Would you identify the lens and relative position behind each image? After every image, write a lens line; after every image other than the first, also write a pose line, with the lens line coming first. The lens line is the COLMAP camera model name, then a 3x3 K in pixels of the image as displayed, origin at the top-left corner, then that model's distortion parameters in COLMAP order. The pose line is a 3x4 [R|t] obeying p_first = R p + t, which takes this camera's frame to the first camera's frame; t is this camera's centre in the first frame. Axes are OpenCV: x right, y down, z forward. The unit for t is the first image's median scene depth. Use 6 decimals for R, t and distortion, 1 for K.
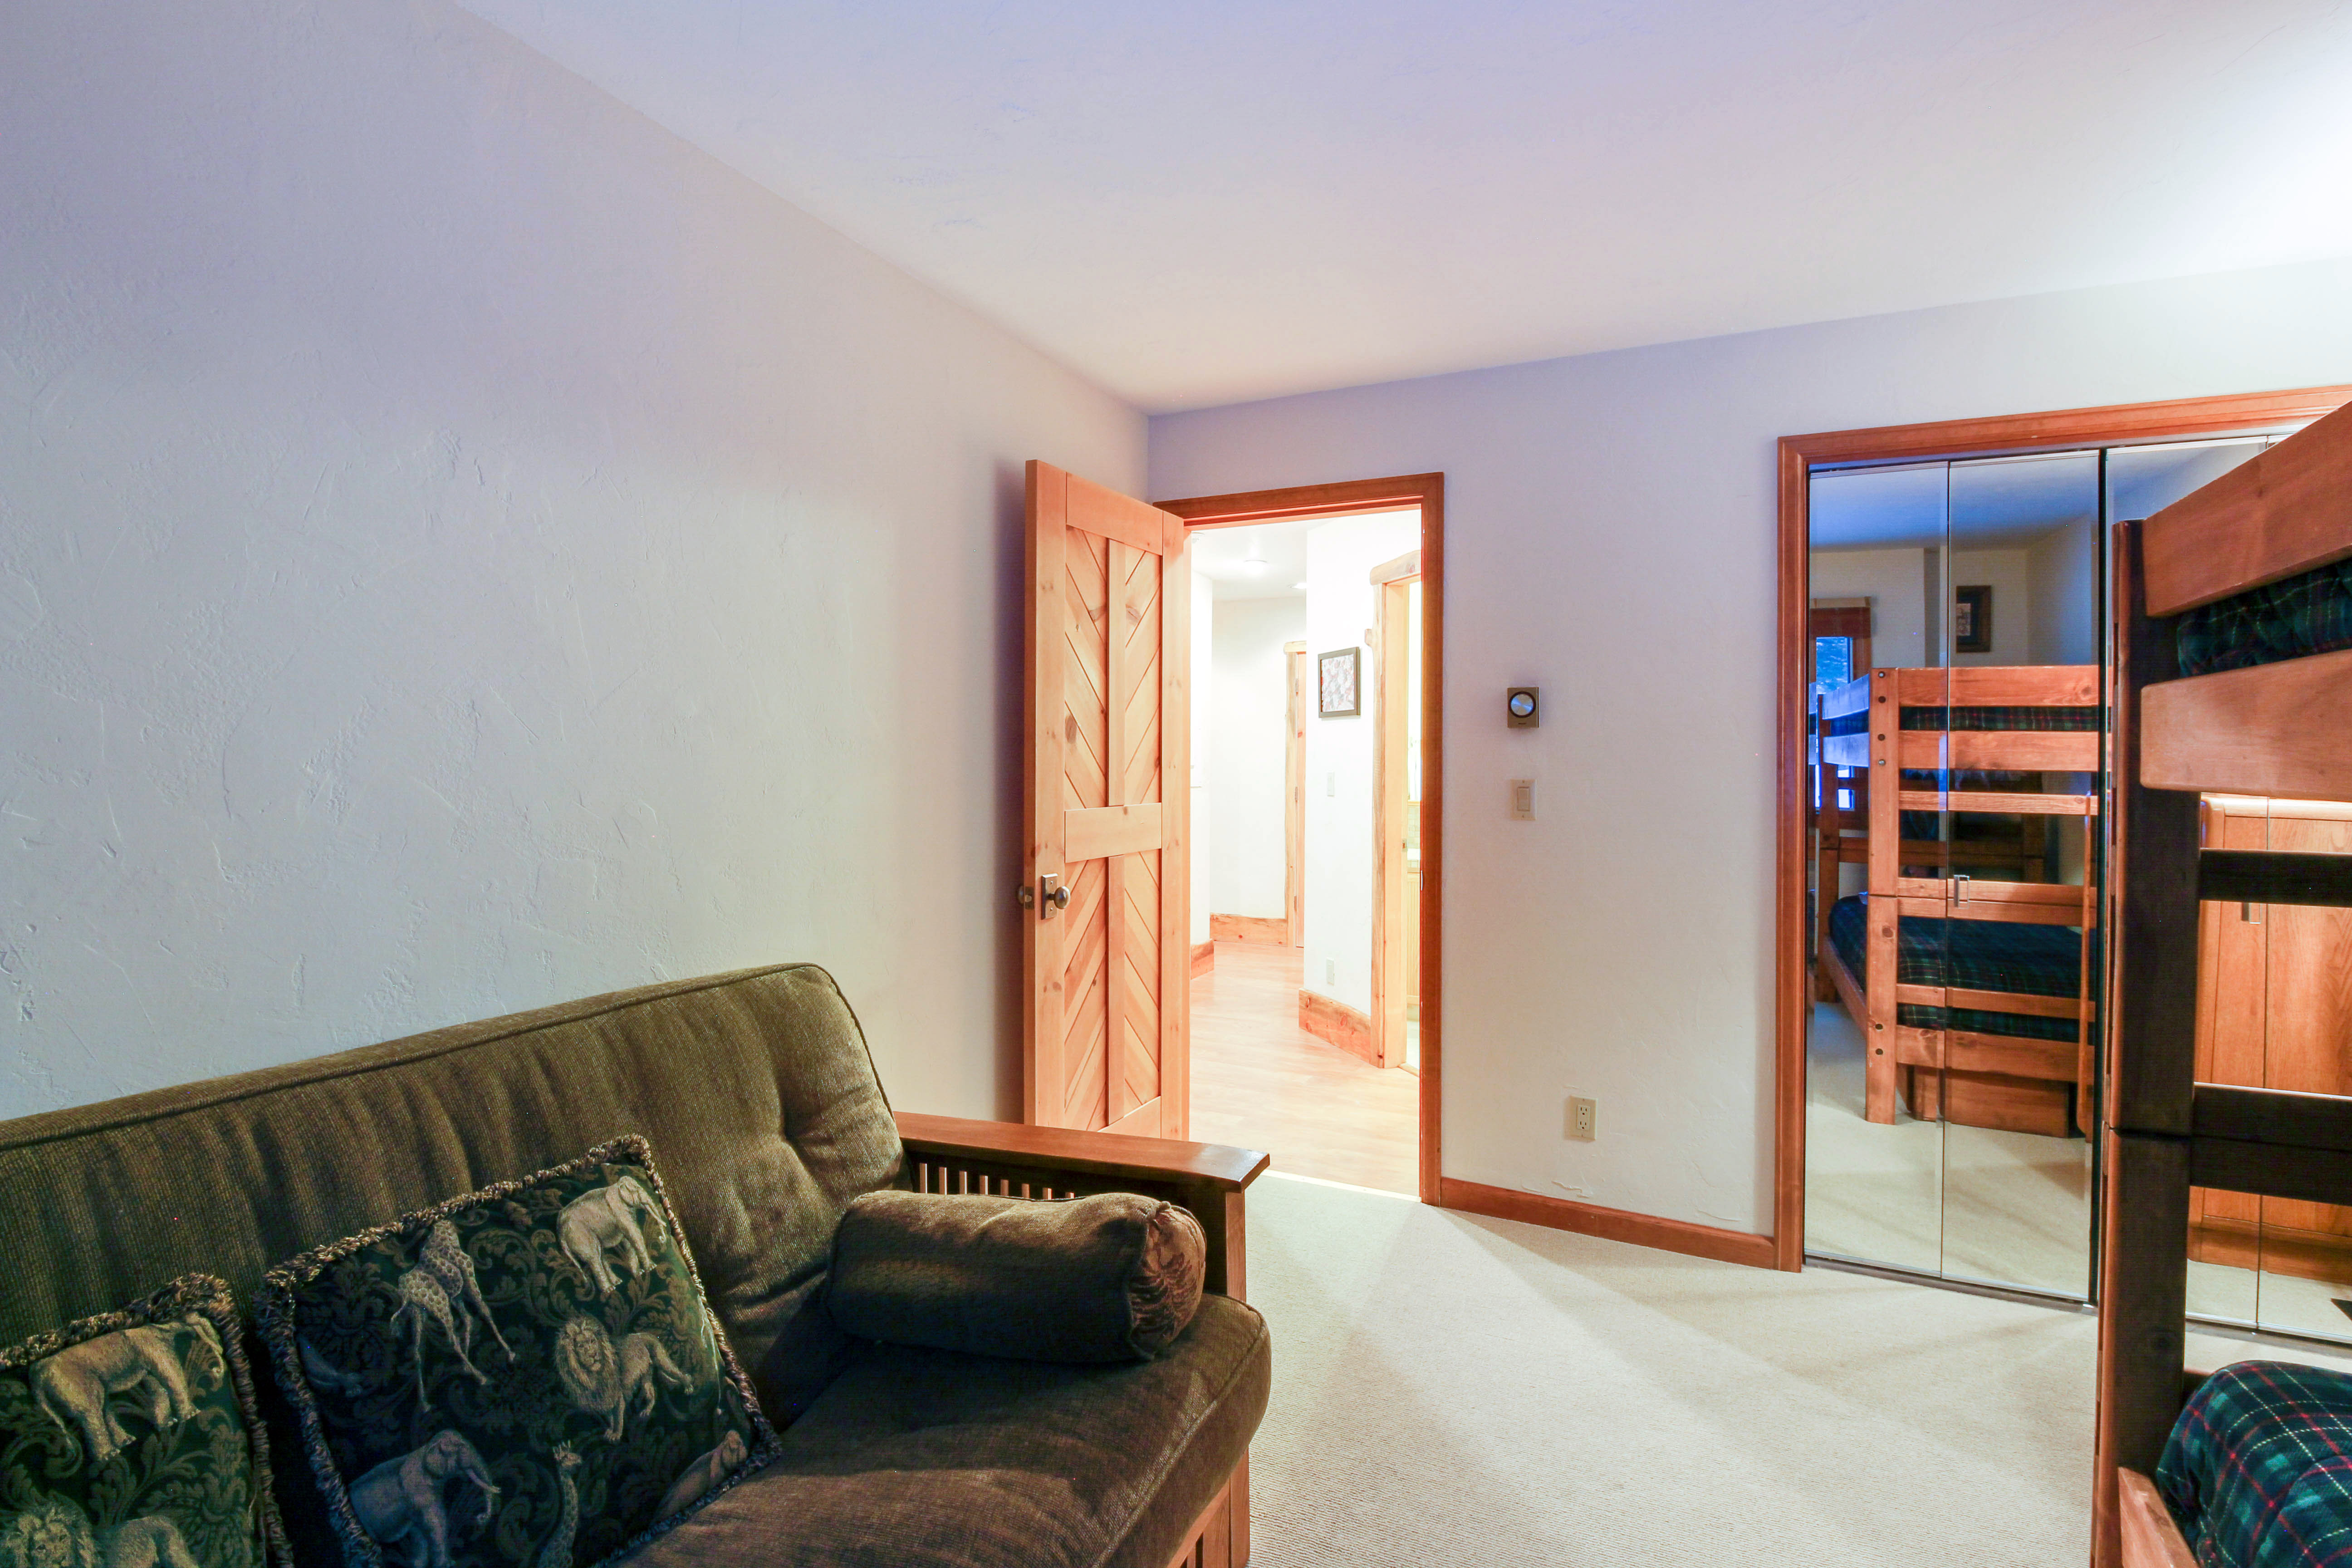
lens RADIAL K [[1128.8, 0, 1172.5], [0, 1128.8, 749.4], [0, 0, 1]] dist [0.004842, -0.013759]
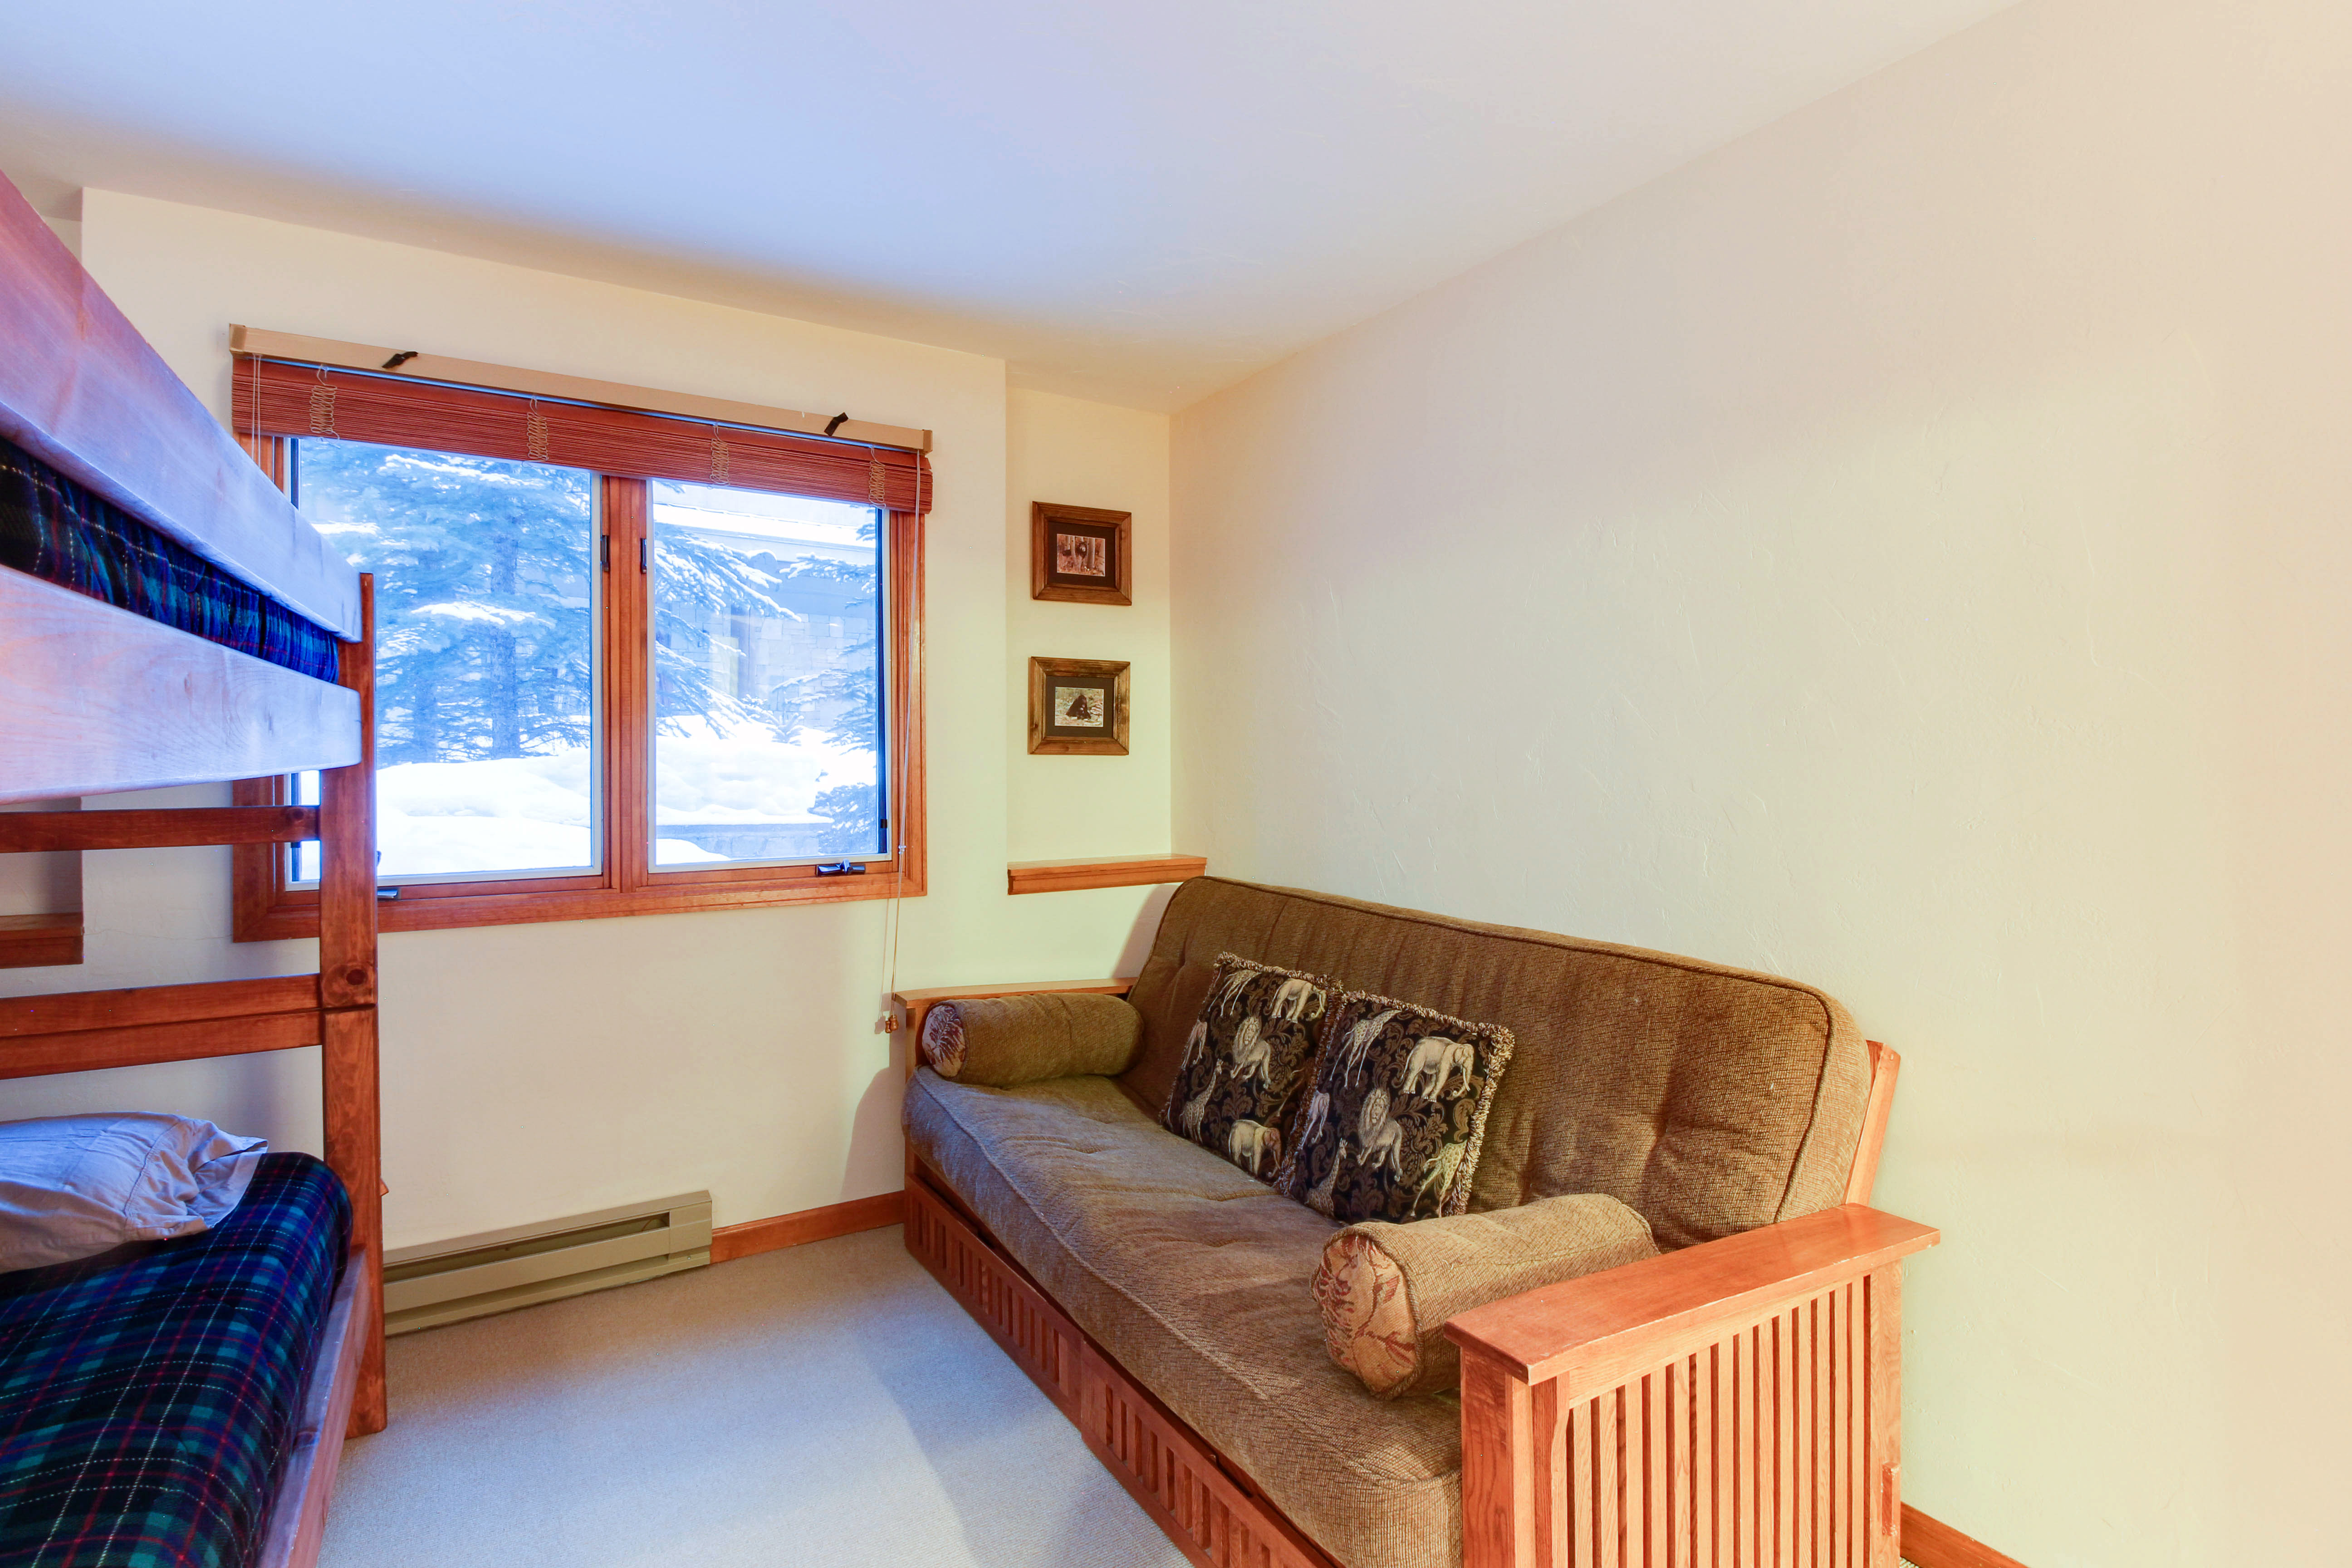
lens RADIAL K [[1128.8, 0, 1172.5], [0, 1128.8, 749.4], [0, 0, 1]] dist [0.004842, -0.013759]
pose [[-0.542300, -0.003470, -0.840178, 0.980937], [-0.001364, 0.999994, -0.003250, 0.012746], [0.840184, -0.000617, -0.542302, 1.566847]]
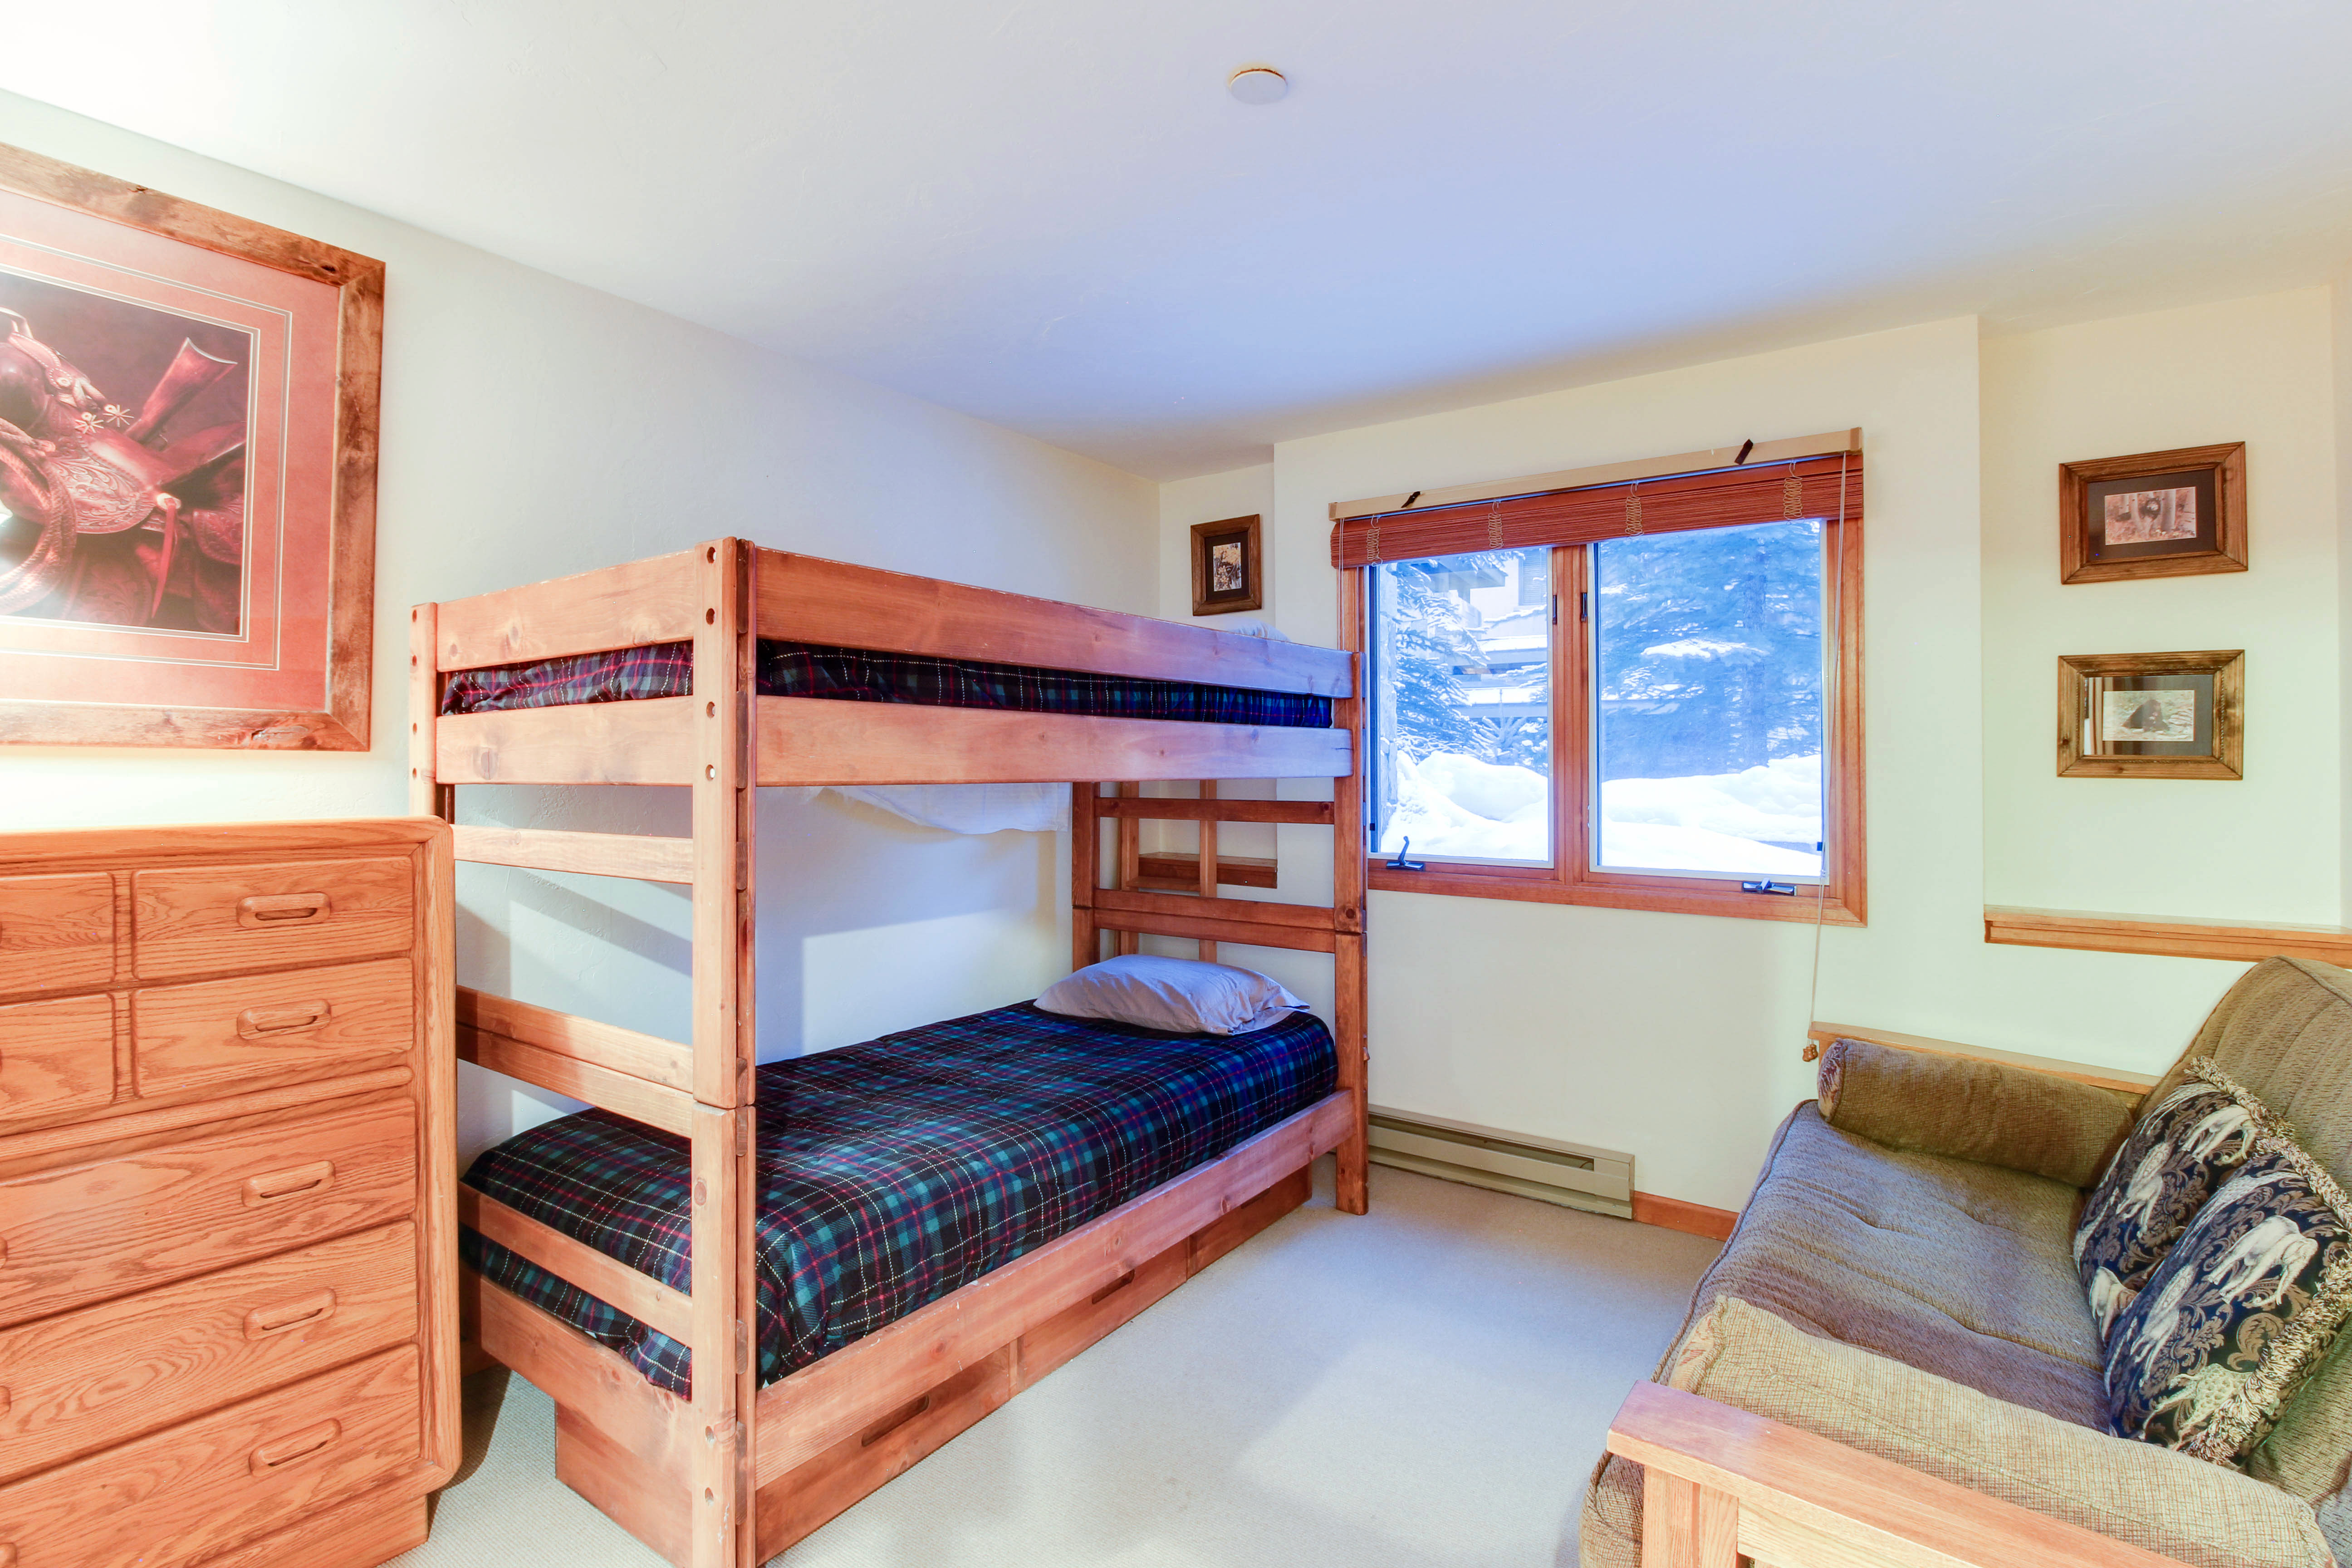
lens RADIAL K [[1101.0, 0, 1158.9], [0, 1101.0, 764.4], [0, 0, 1]] dist [-0.002043, -0.011600]
pose [[-0.985115, -0.008562, 0.171683, 0.298342], [-0.008540, 0.999963, 0.000870, 0.005822], [-0.171684, -0.000609, -0.985152, 2.153840]]
